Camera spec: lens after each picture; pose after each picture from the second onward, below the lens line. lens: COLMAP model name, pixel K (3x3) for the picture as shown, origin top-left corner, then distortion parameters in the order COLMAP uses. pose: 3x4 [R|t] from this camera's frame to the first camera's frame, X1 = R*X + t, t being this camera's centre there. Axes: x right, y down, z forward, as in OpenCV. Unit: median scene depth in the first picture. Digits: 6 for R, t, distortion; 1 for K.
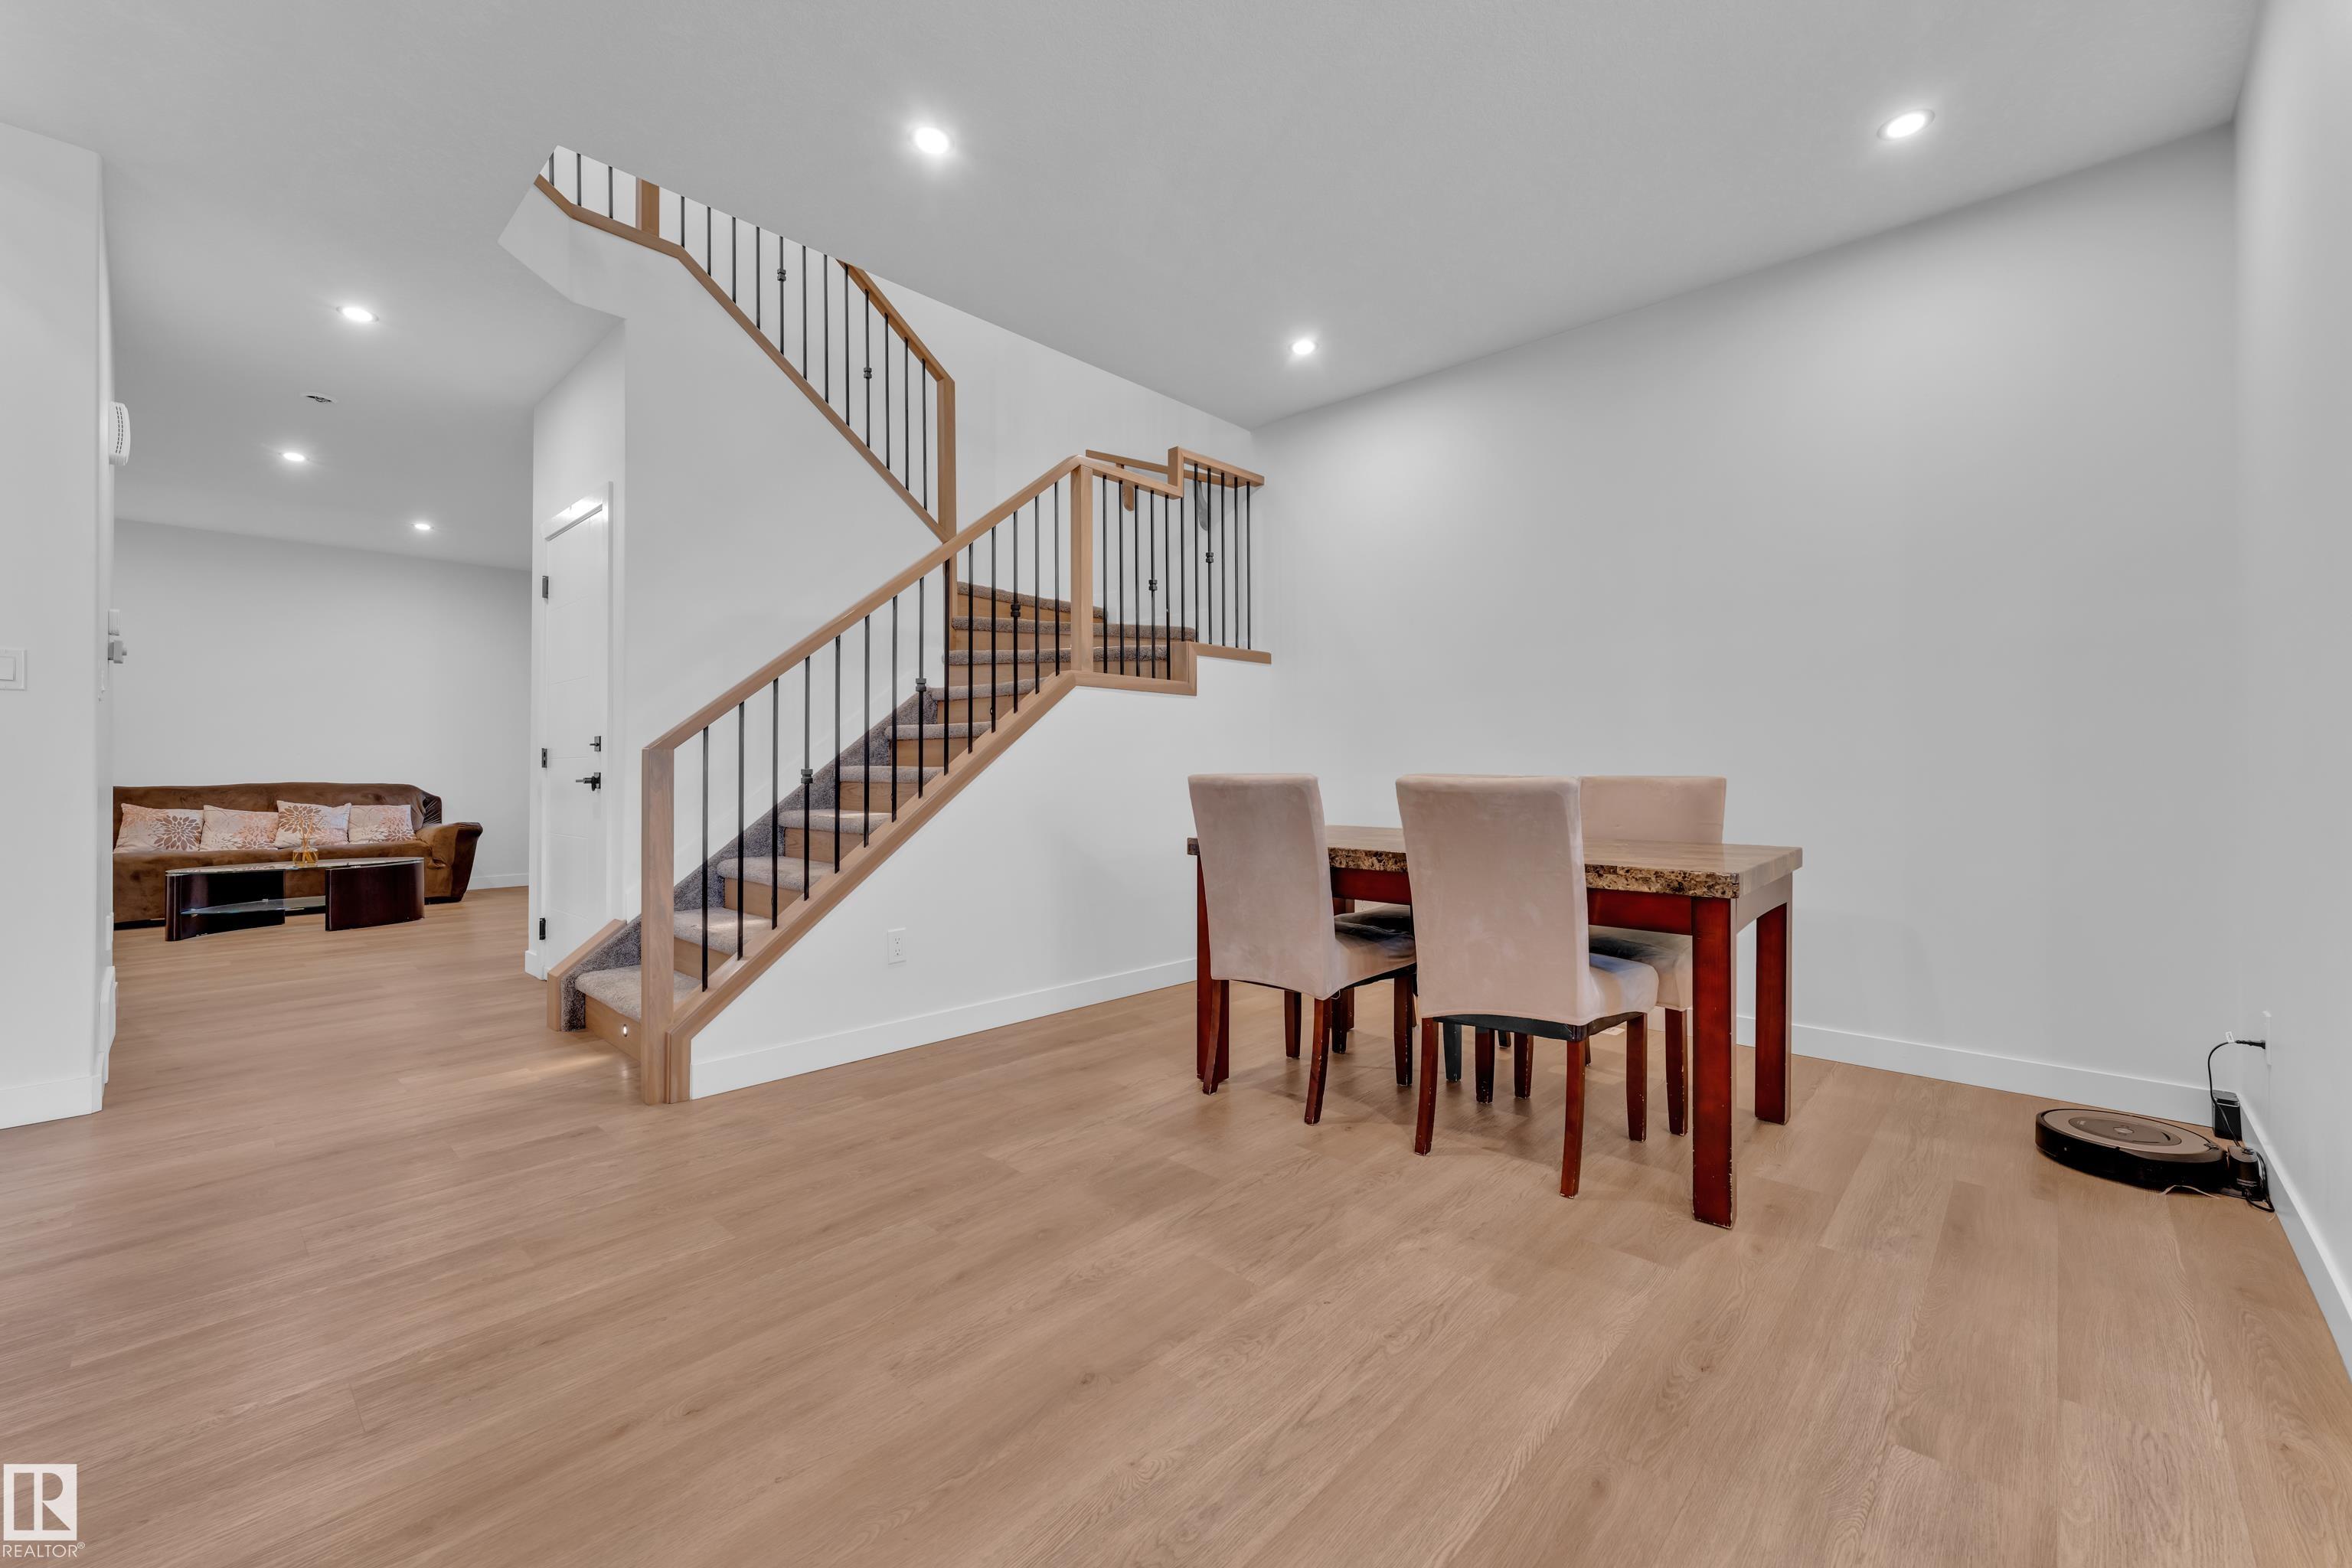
lens RADIAL K [[959.7, 0, 1181.1], [0, 959.7, 771.5], [0, 0, 1]] dist [0.000824, -0.000093]
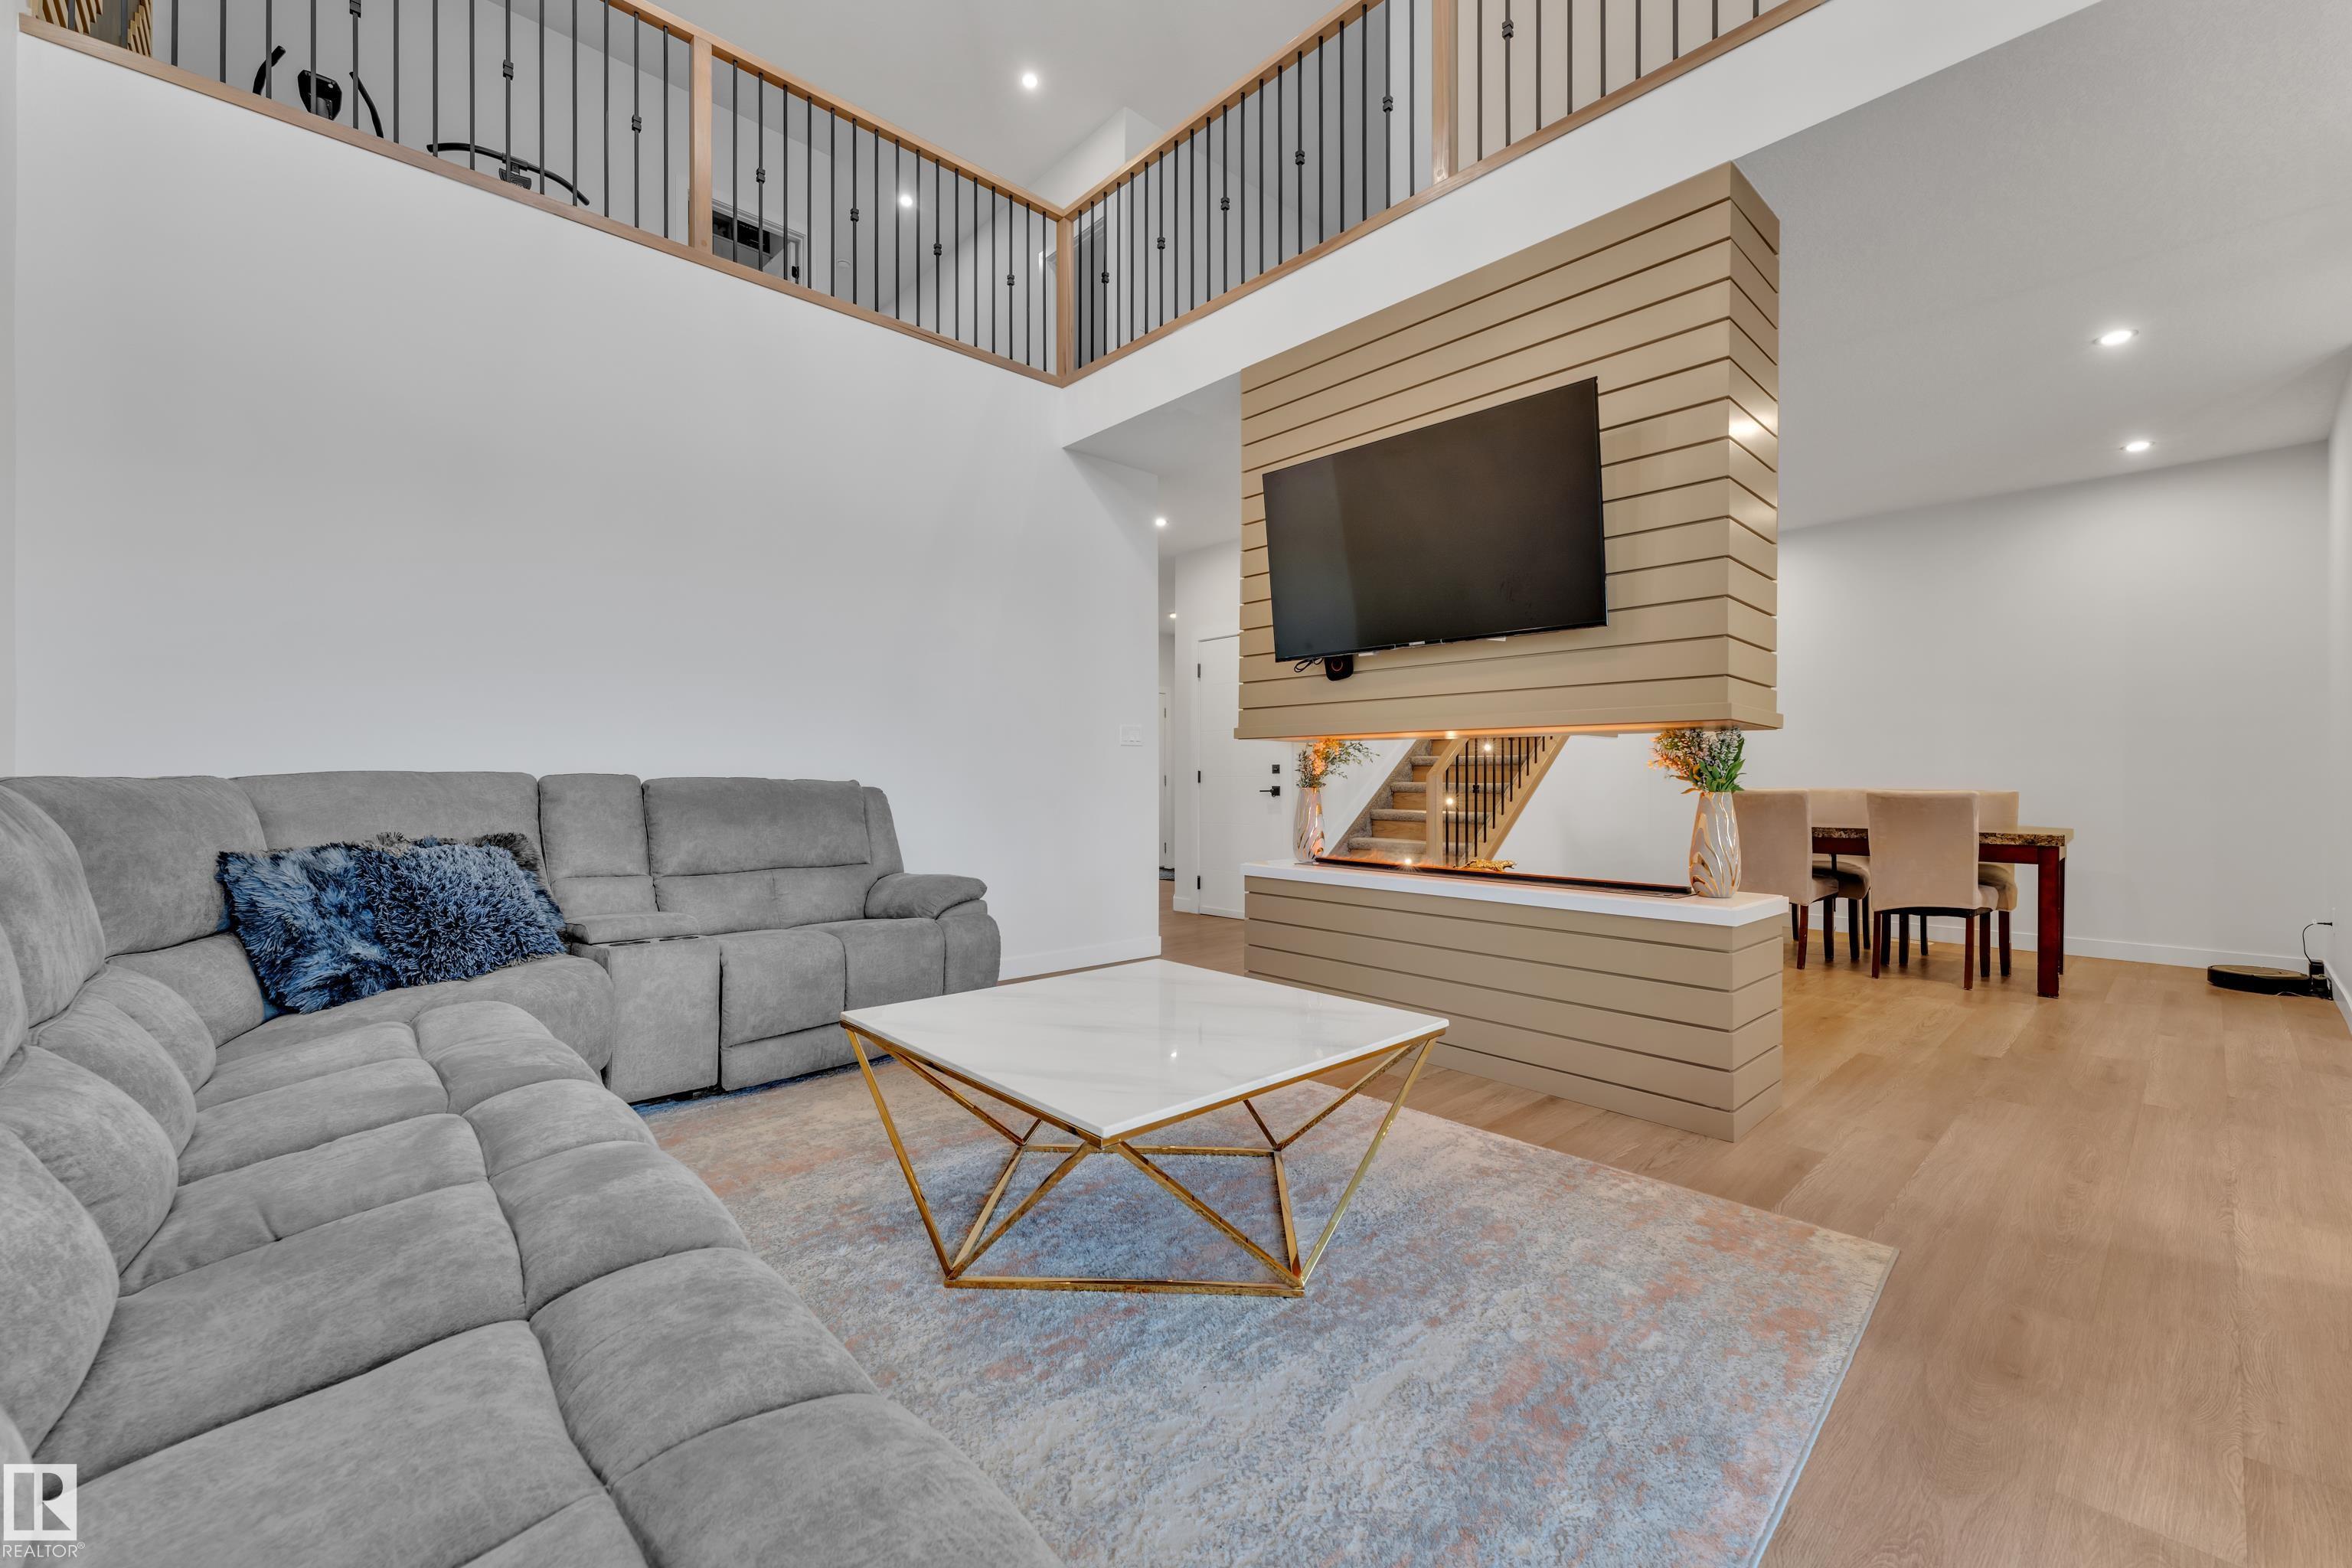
lens RADIAL K [[959.7, 0, 1170.3], [0, 959.7, 790.1], [0, 0, 1]] dist [0.000824, -0.000093]
pose [[0.995541, 0.000613, -0.094326, -1.020376], [0.000708, 0.999902, 0.013979, -0.025292], [0.094325, -0.013983, 0.995443, -1.131653]]
